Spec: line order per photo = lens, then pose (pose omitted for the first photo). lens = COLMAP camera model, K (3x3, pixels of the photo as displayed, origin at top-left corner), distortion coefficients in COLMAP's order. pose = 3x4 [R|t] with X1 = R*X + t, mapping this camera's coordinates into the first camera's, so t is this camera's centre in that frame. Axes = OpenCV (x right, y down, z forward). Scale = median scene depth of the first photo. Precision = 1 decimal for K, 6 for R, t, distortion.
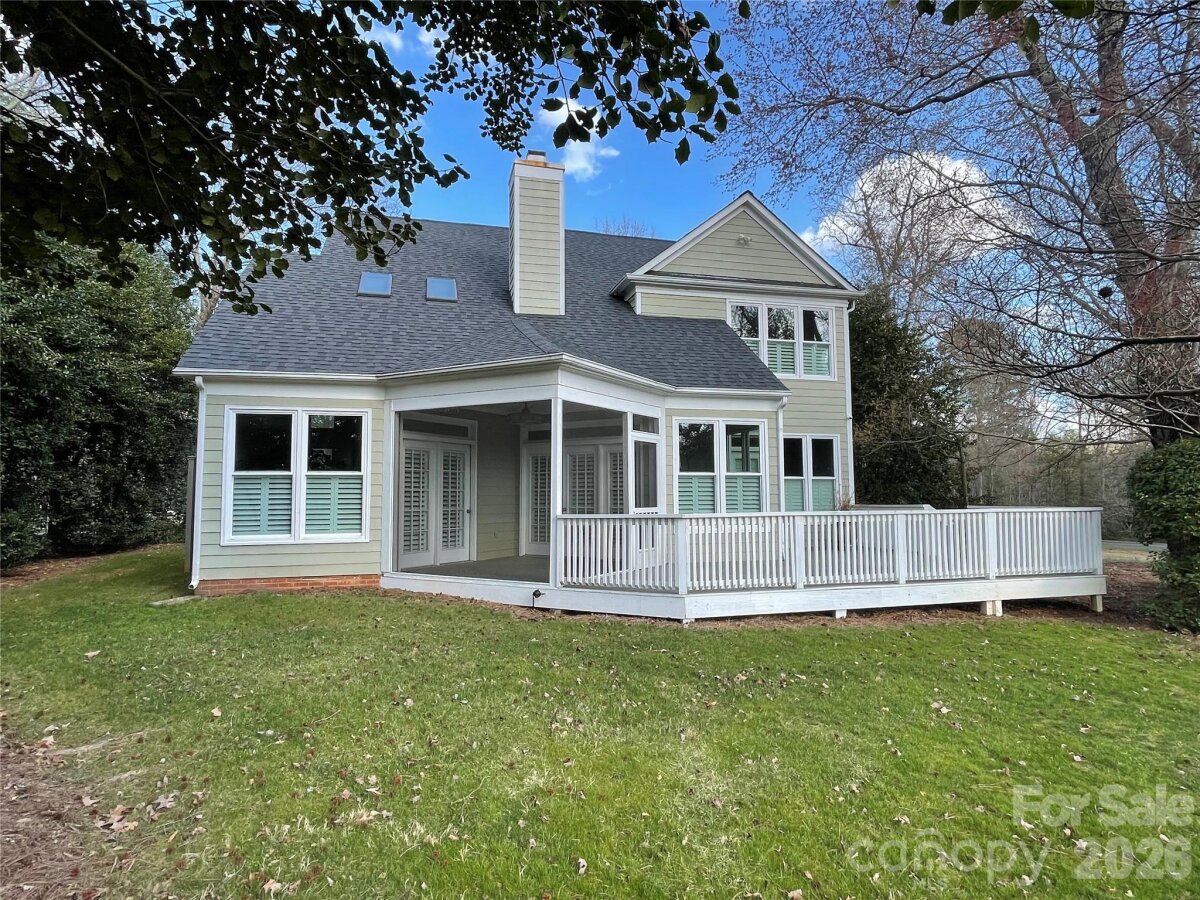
lens RADIAL K [[680.3, 0, 597.6], [0, 680.3, 441.9], [0, 0, 1]] dist [0.004999, 0.000455]
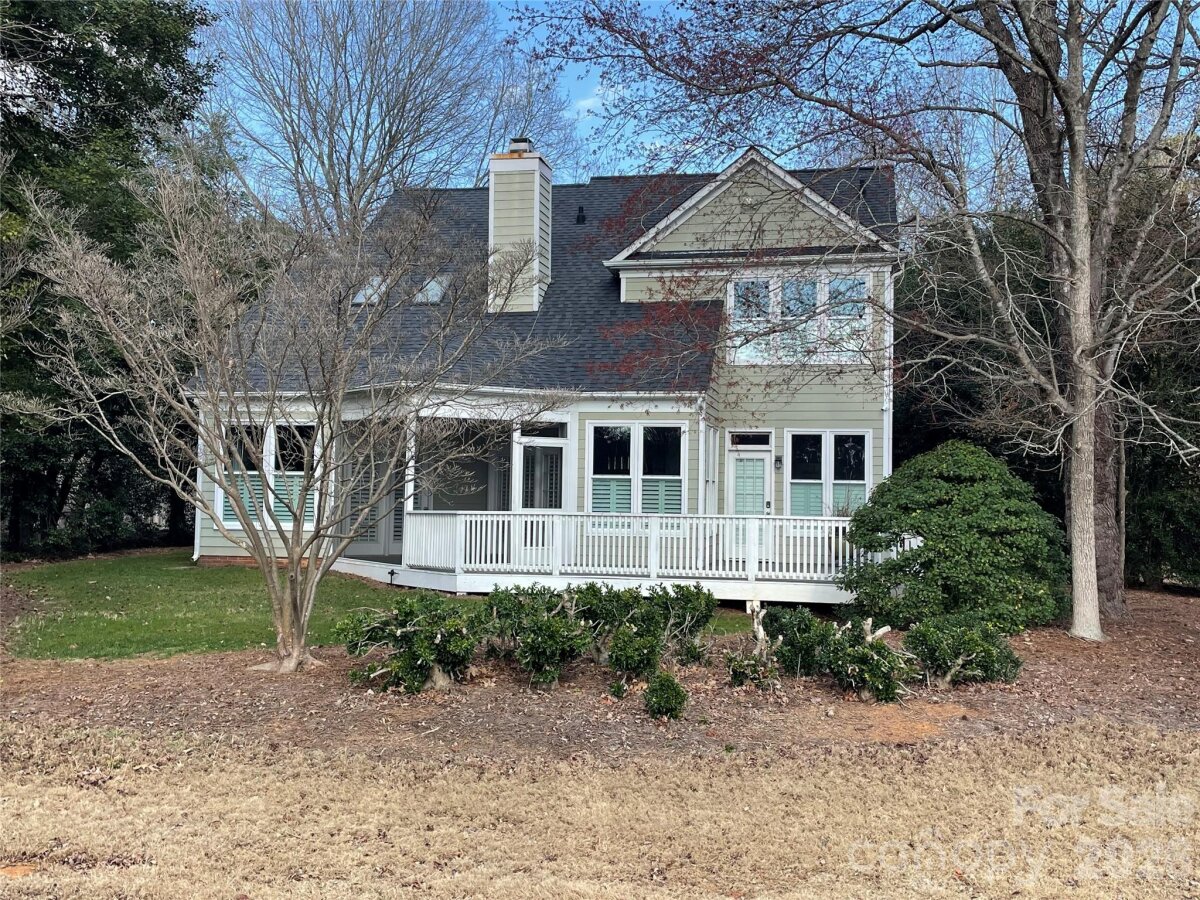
lens RADIAL K [[1251.3, 0, 601.4], [0, 1251.3, 453.9], [0, 0, 1]] dist [0.098290, 0.000000]
pose [[0.903636, 0.003833, -0.428283, 0.941881], [0.014594, 0.999104, 0.039732, -0.061600], [0.428052, -0.042153, 0.902771, -0.687689]]
